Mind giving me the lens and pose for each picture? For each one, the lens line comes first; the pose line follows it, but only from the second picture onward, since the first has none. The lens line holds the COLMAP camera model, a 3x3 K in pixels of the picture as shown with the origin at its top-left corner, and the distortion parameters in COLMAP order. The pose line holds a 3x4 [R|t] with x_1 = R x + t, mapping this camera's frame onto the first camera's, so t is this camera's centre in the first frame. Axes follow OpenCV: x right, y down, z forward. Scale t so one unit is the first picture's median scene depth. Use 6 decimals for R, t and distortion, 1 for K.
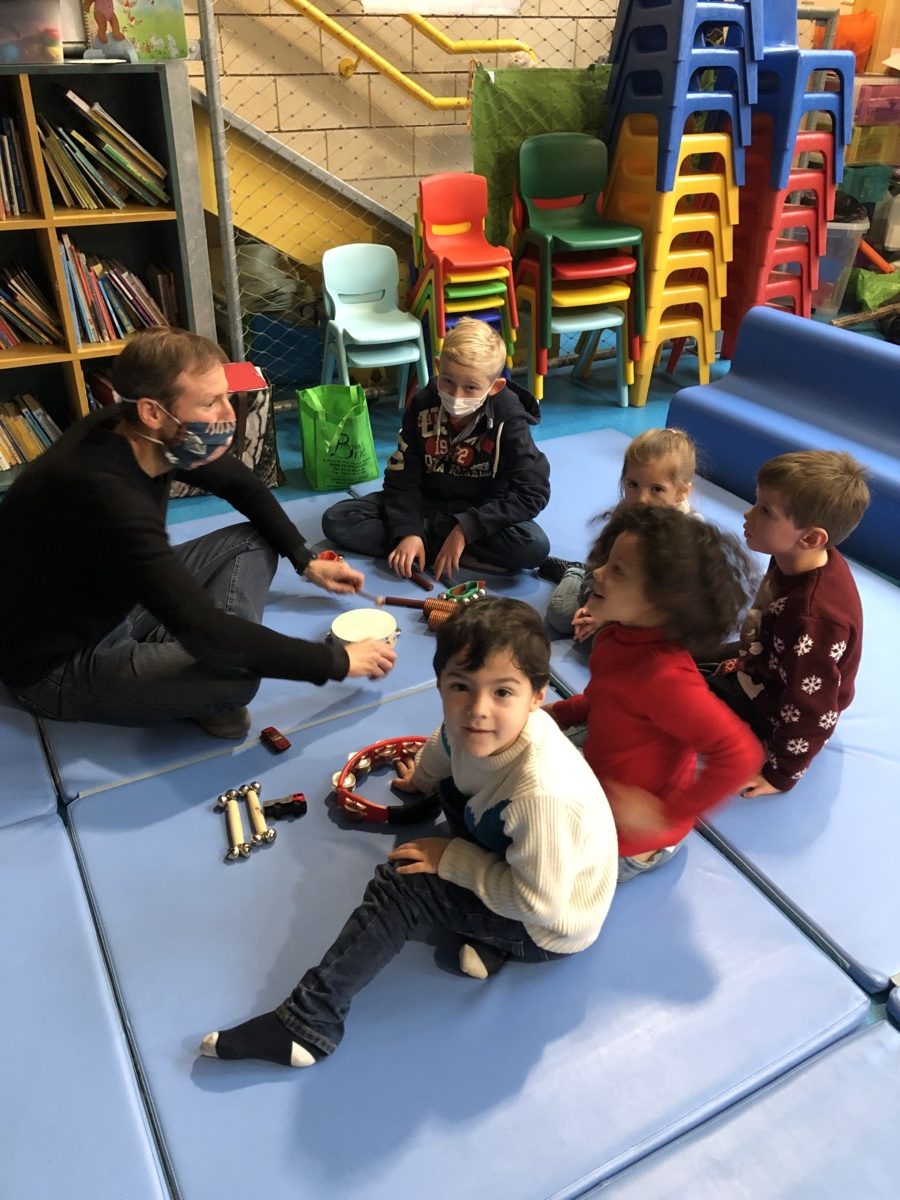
lens RADIAL K [[1017.5, 0, 482.4], [0, 1017.5, 603.8], [0, 0, 1]] dist [0.006810, 0.001857]
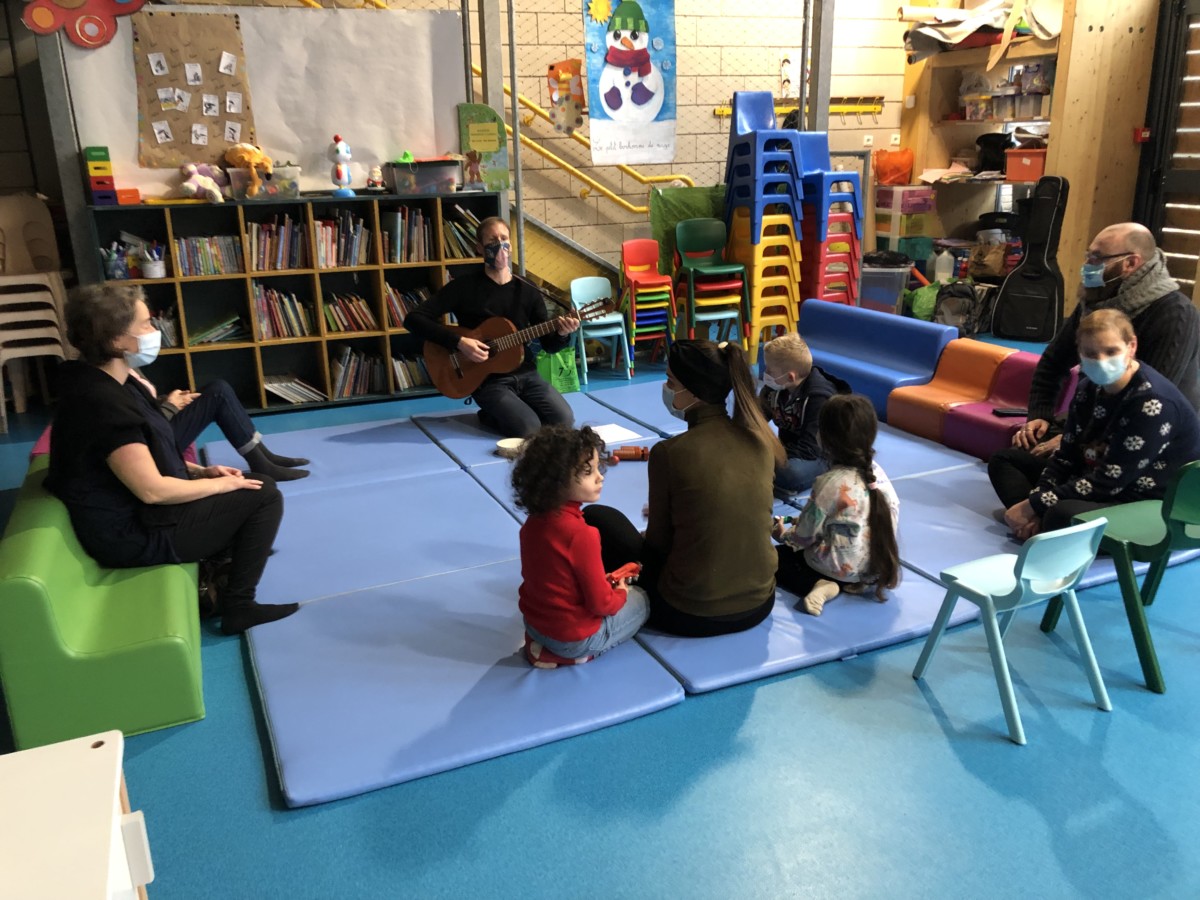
lens RADIAL K [[1017.5, 0, 600.0], [0, 1017.5, 450.0], [0, 0, 1]] dist [0.006810, 0.001857]
pose [[0.993882, -0.016229, -0.109244, 0.094479], [-0.011170, 0.969303, -0.245617, 0.406933], [0.109876, 0.245334, 0.963192, -0.706090]]
